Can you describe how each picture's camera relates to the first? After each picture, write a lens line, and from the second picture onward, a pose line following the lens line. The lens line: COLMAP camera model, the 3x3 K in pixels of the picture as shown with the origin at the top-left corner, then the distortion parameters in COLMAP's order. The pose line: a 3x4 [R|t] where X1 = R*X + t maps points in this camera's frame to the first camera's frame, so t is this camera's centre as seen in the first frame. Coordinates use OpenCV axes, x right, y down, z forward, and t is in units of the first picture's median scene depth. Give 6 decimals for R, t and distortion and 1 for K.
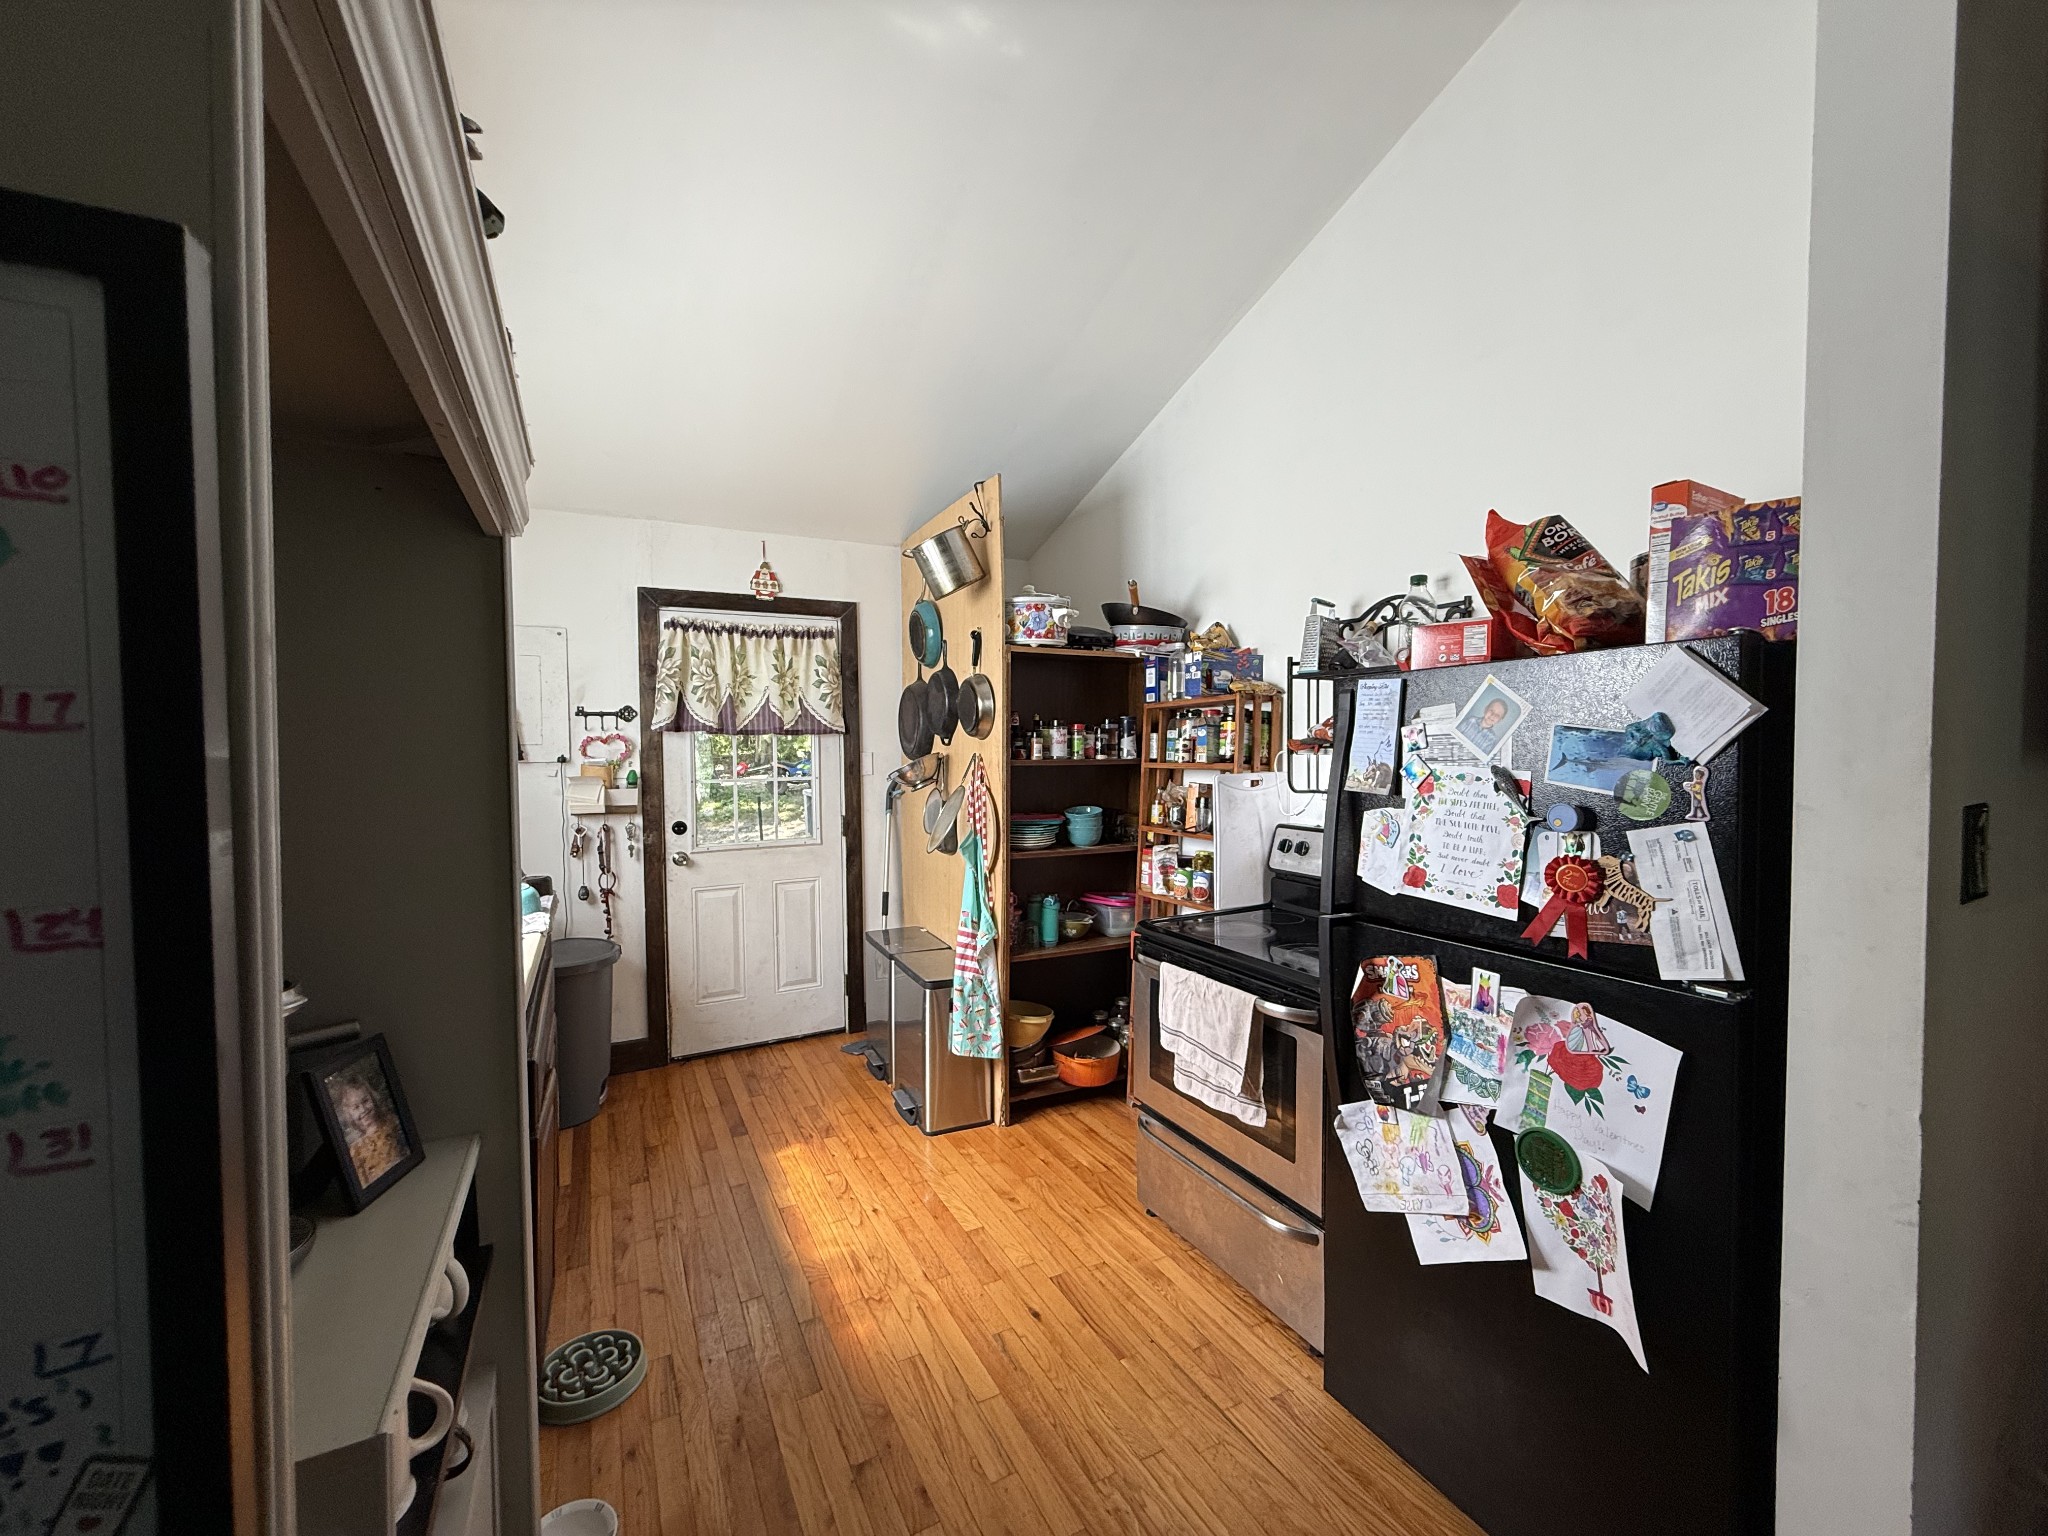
lens RADIAL K [[811.7, 0, 1016.0], [0, 811.7, 769.4], [0, 0, 1]] dist [0.000409, 0.000654]
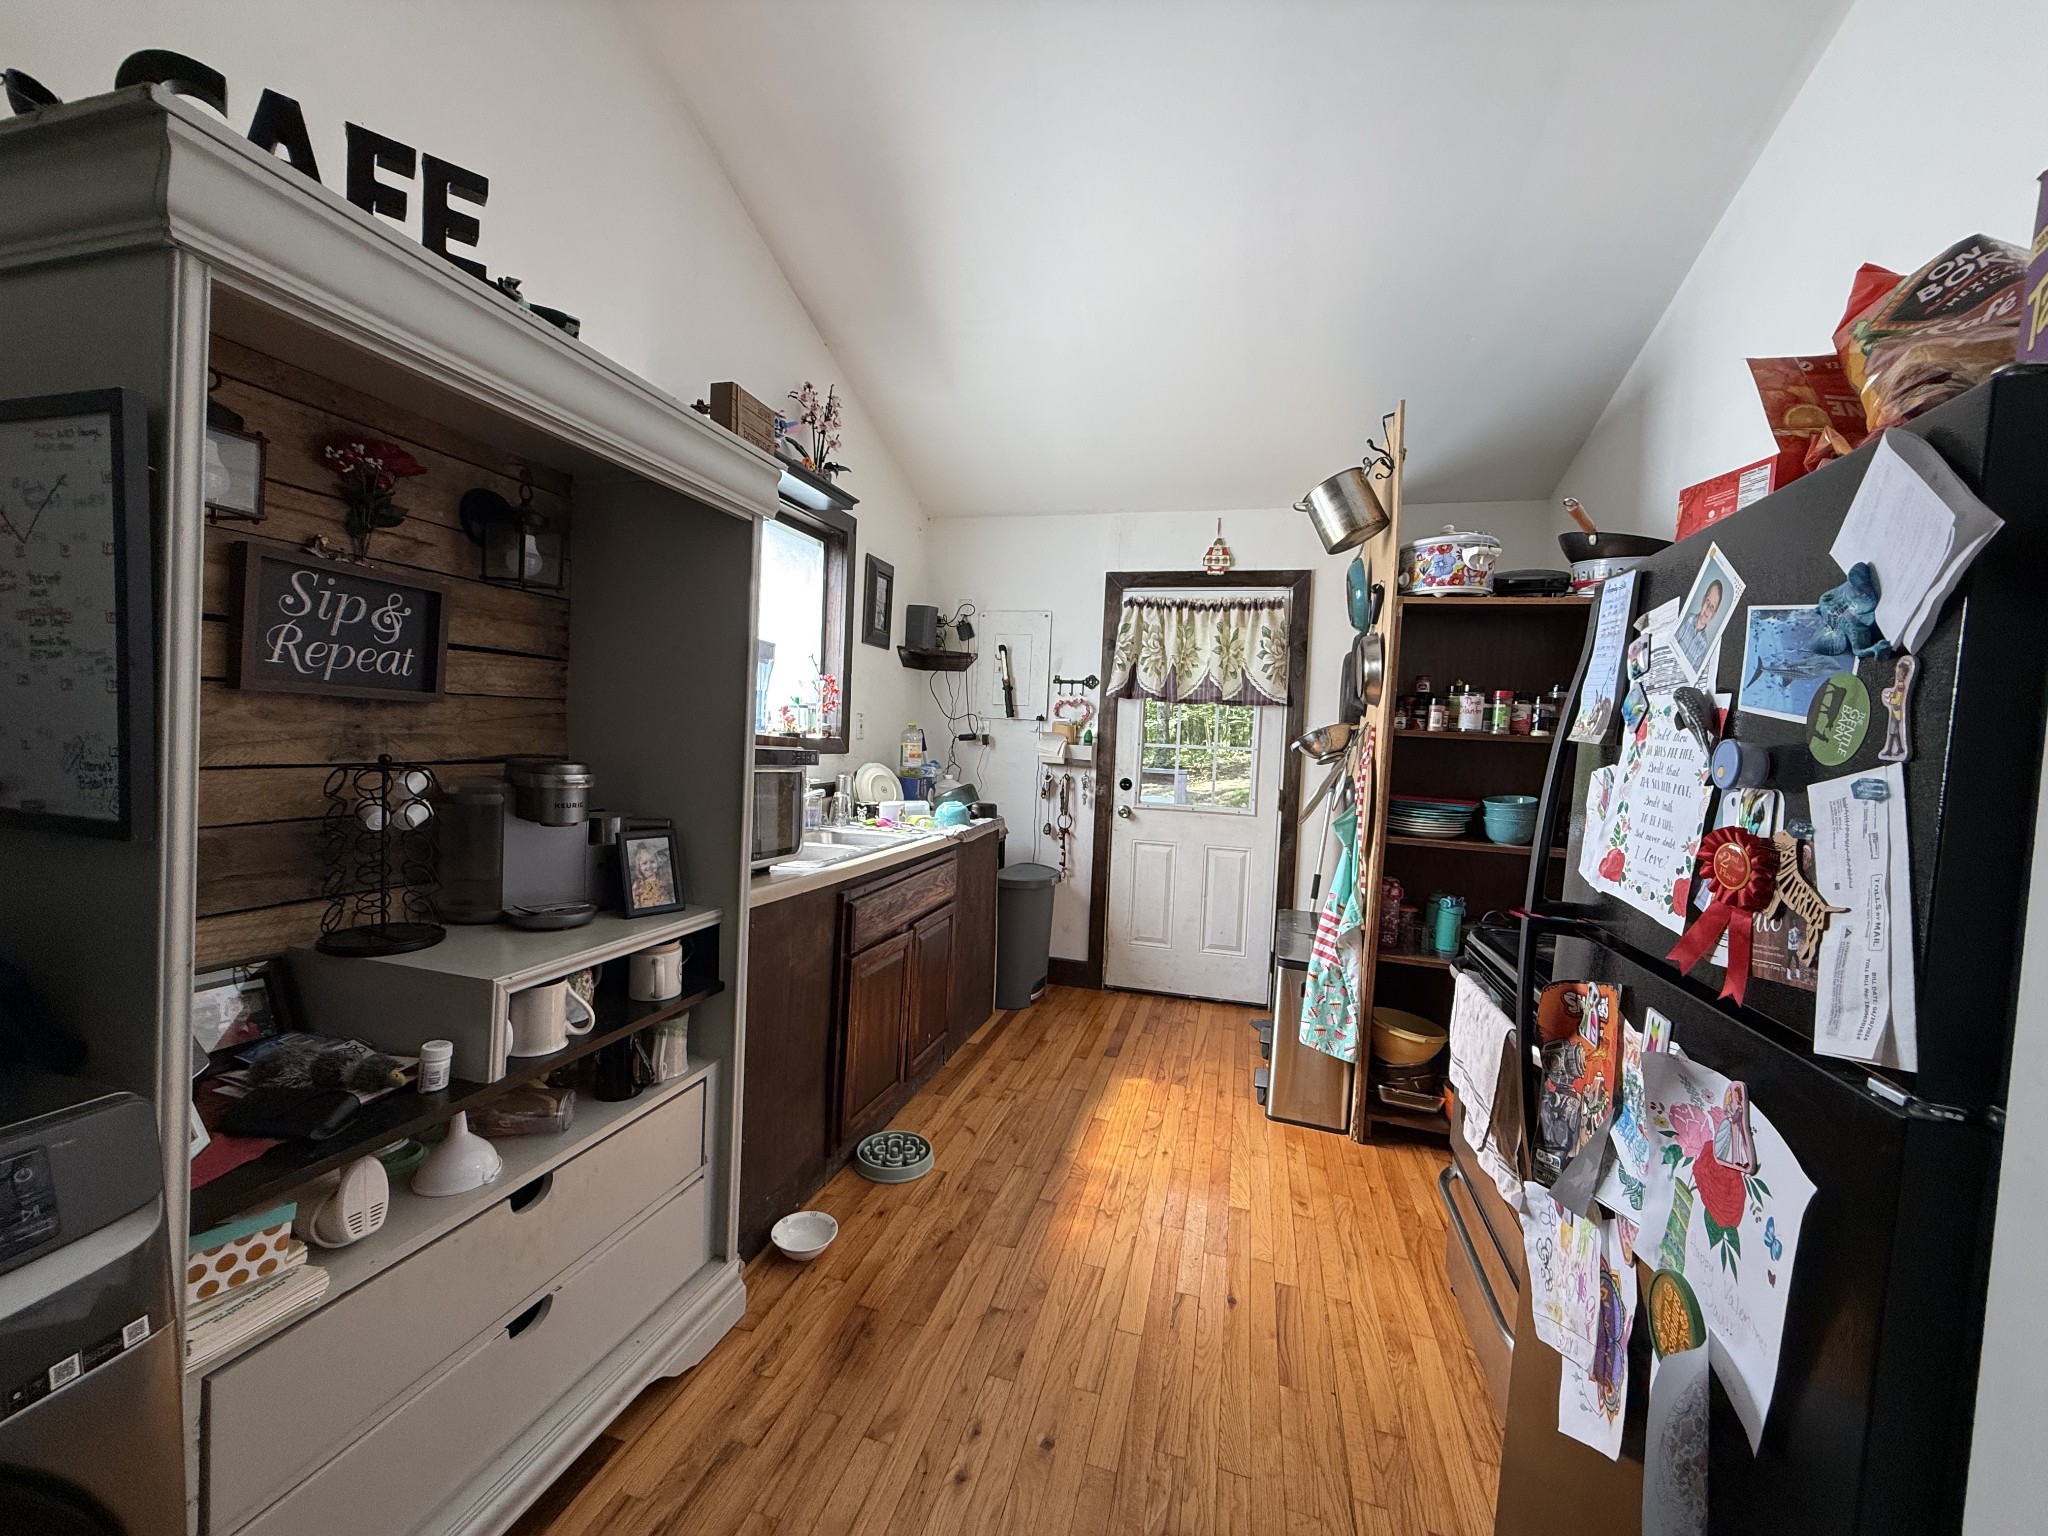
lens RADIAL K [[811.7, 0, 1016.0], [0, 811.7, 769.4], [0, 0, 1]] dist [0.000409, 0.000654]
pose [[0.727755, 0.073947, -0.681839, 0.281937], [-0.073146, 0.996869, 0.030040, 0.033710], [0.681925, 0.028012, 0.730885, 0.084689]]
